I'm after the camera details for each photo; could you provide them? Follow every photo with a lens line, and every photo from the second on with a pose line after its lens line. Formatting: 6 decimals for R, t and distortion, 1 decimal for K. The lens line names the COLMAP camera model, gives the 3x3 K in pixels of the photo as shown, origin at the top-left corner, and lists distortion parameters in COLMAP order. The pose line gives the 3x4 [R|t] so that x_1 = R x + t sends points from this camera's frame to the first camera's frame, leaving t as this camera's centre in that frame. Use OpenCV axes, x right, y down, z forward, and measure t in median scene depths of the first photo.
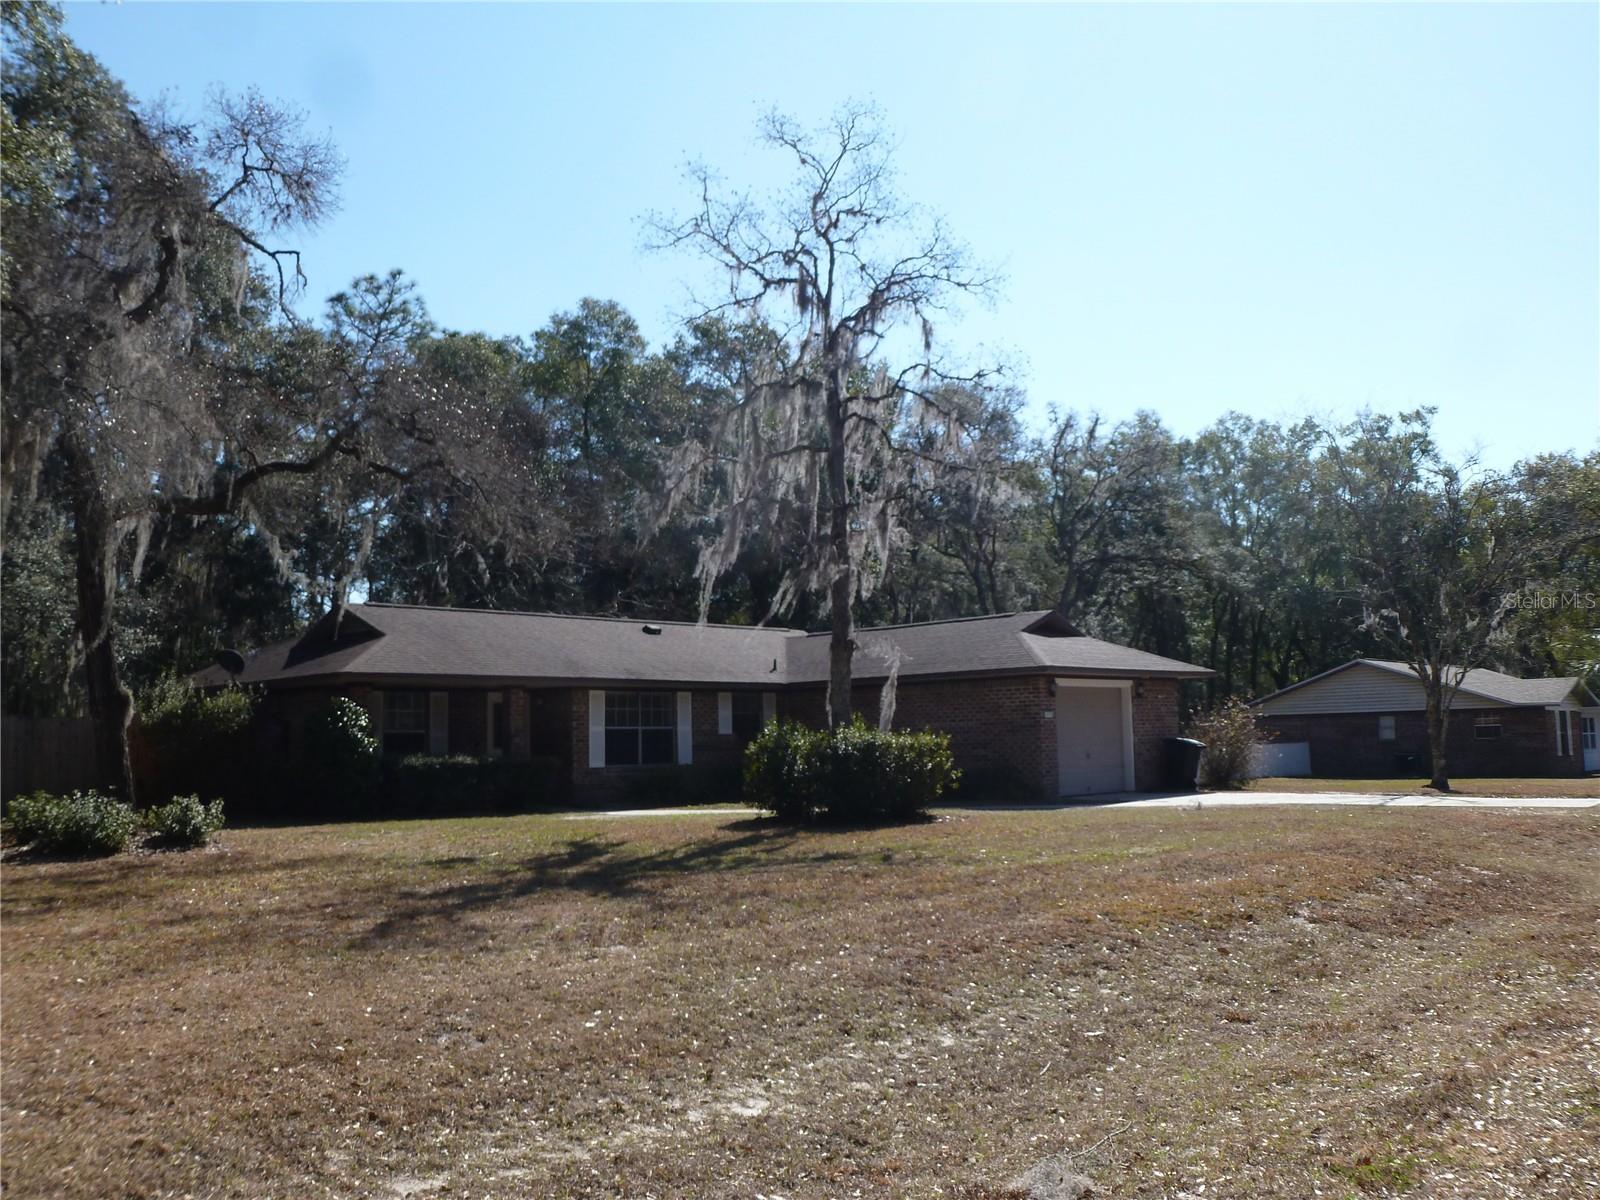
lens RADIAL K [[1319.6, 0, 794.0], [0, 1319.6, 606.4], [0, 0, 1]] dist [0.008976, 0.004877]
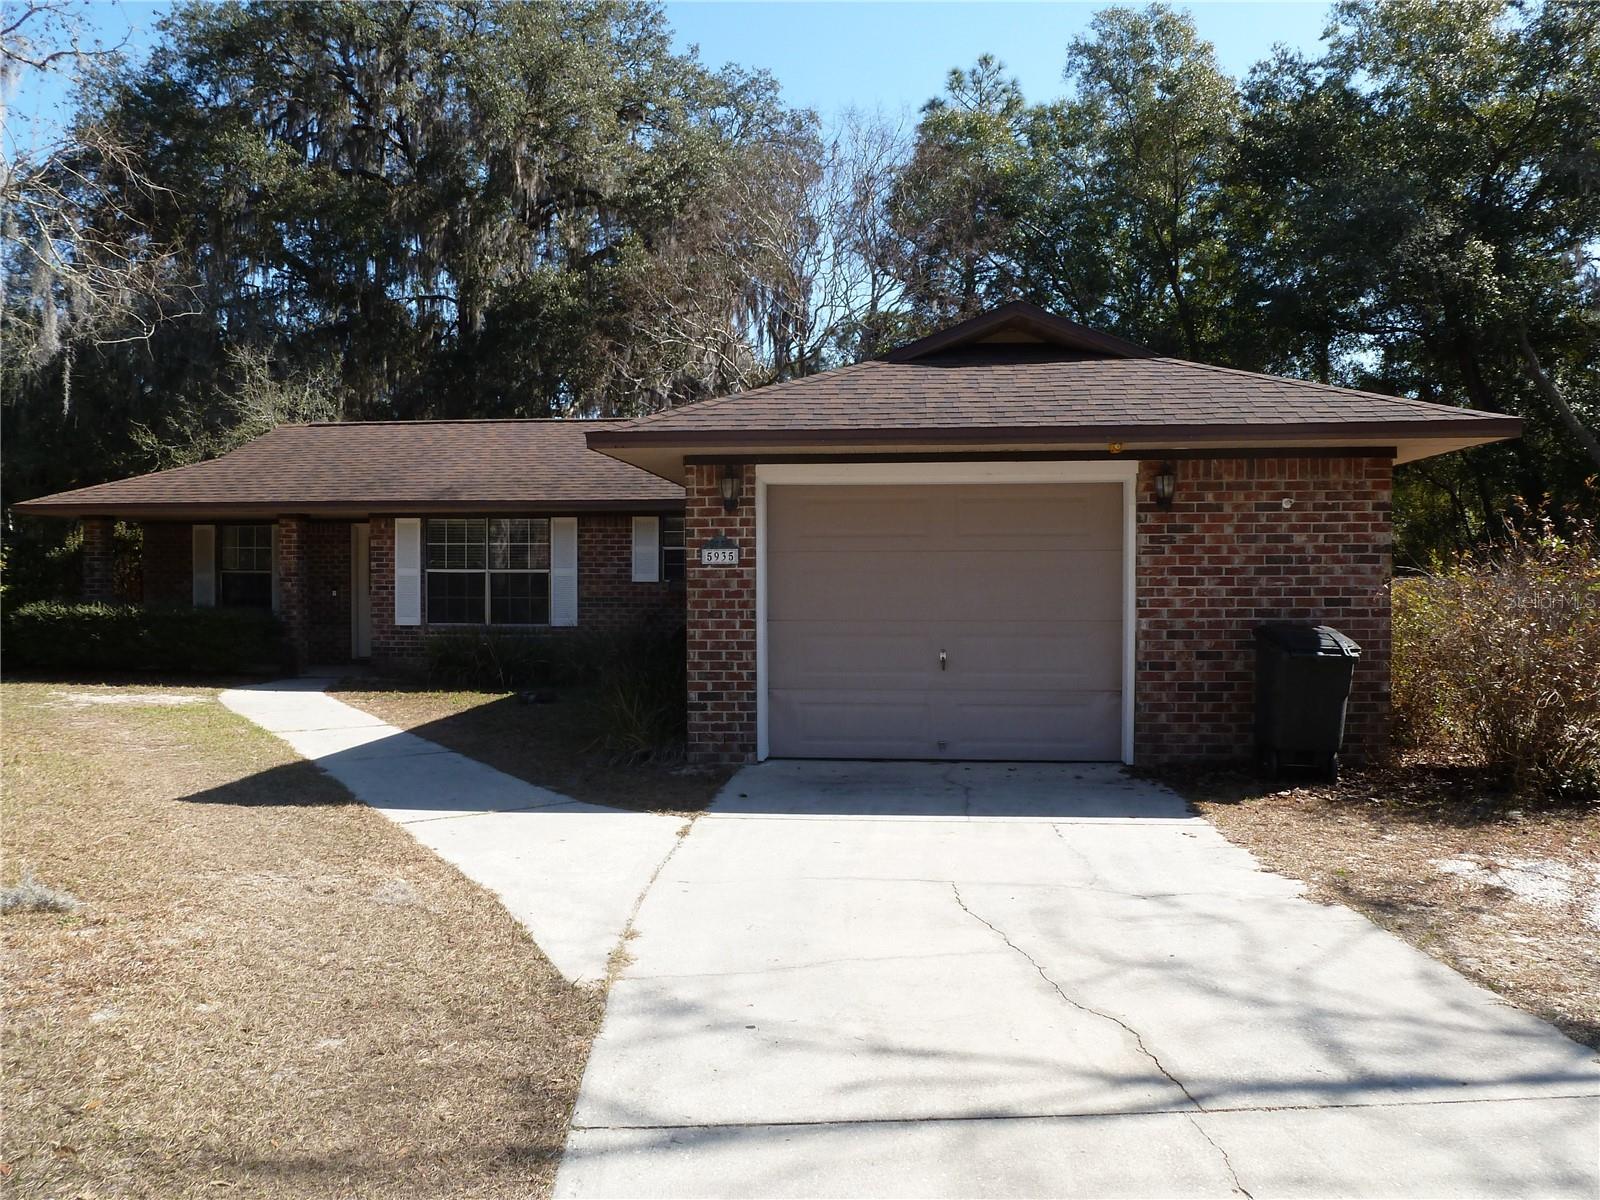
lens RADIAL K [[1134.7, 0, 801.0], [0, 1134.7, 591.5], [0, 0, 1]] dist [-0.059265, 0.029830]
pose [[0.618882, 0.031593, -0.784848, 0.460309], [0.065519, 0.993632, 0.091662, 0.060639], [0.782747, -0.108150, 0.612872, 0.783037]]
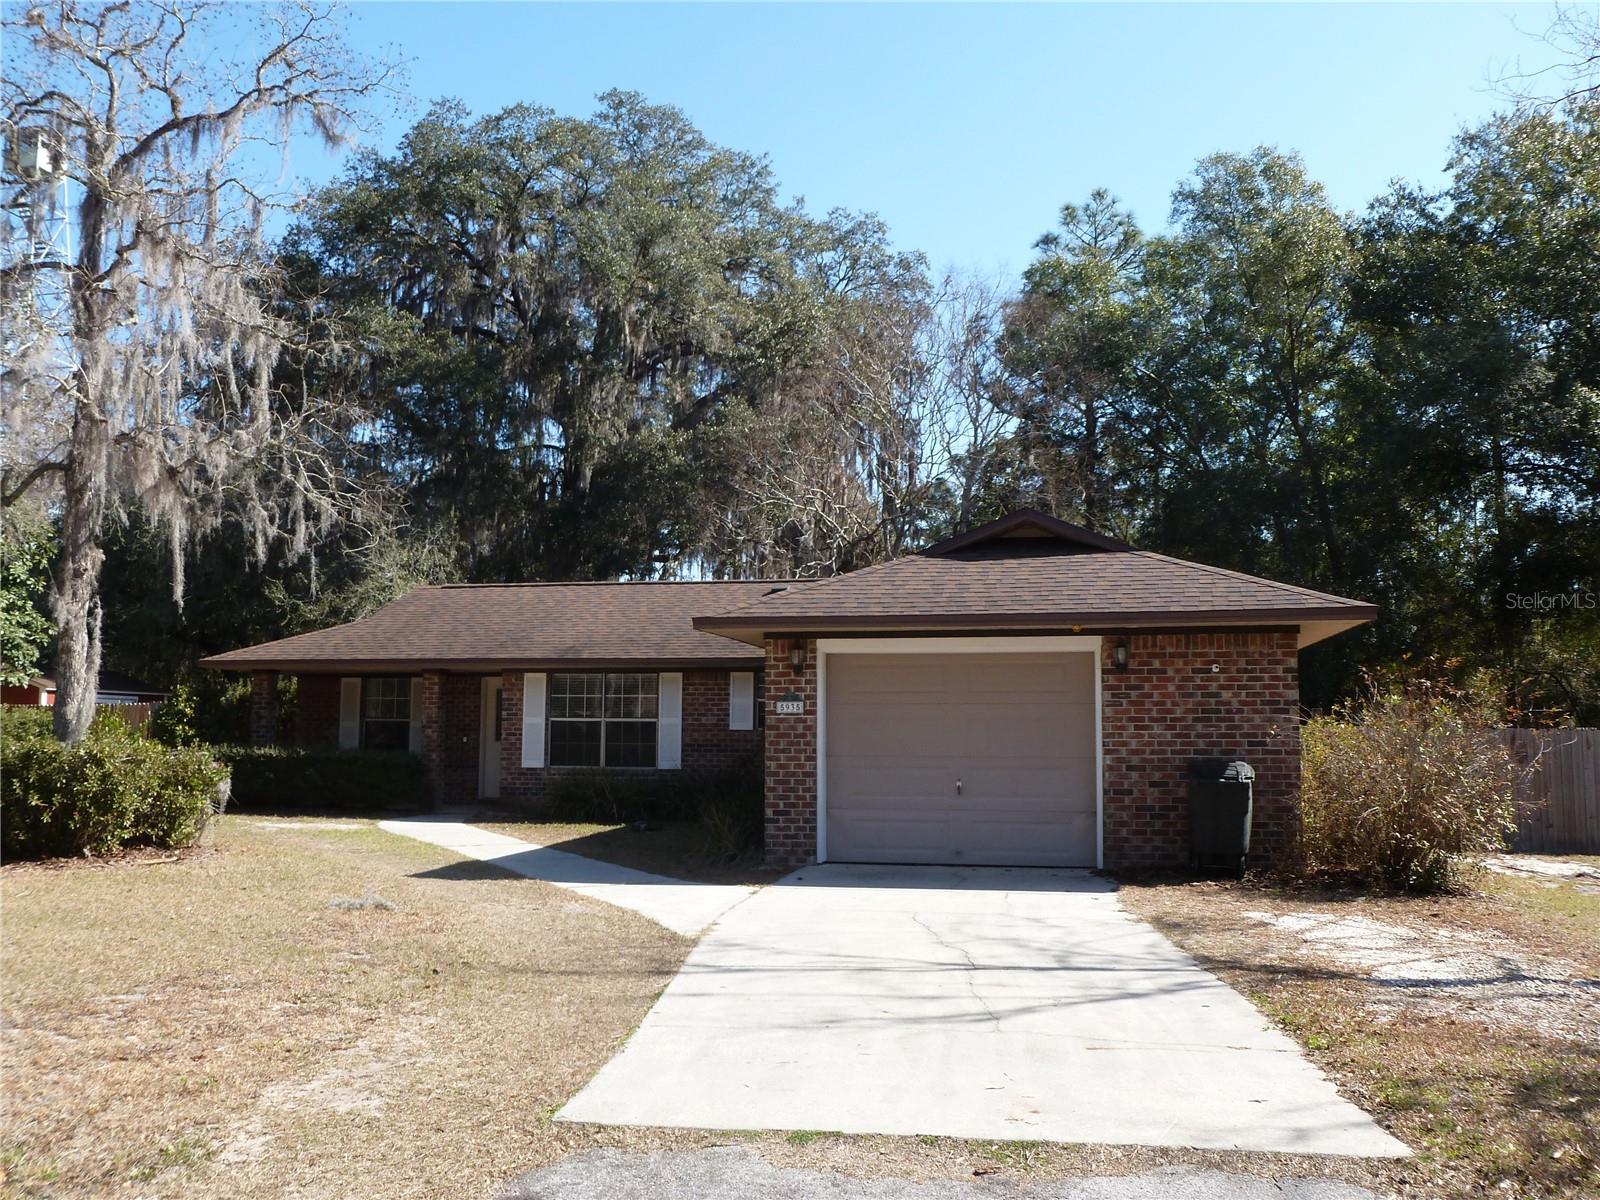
lens RADIAL K [[1319.6, 0, 794.0], [0, 1319.6, 606.4], [0, 0, 1]] dist [0.008976, 0.004877]
pose [[0.531779, -0.055888, -0.845037, 0.624142], [0.068618, 0.997383, -0.022783, 0.051750], [0.844099, -0.045869, 0.534222, 0.696251]]
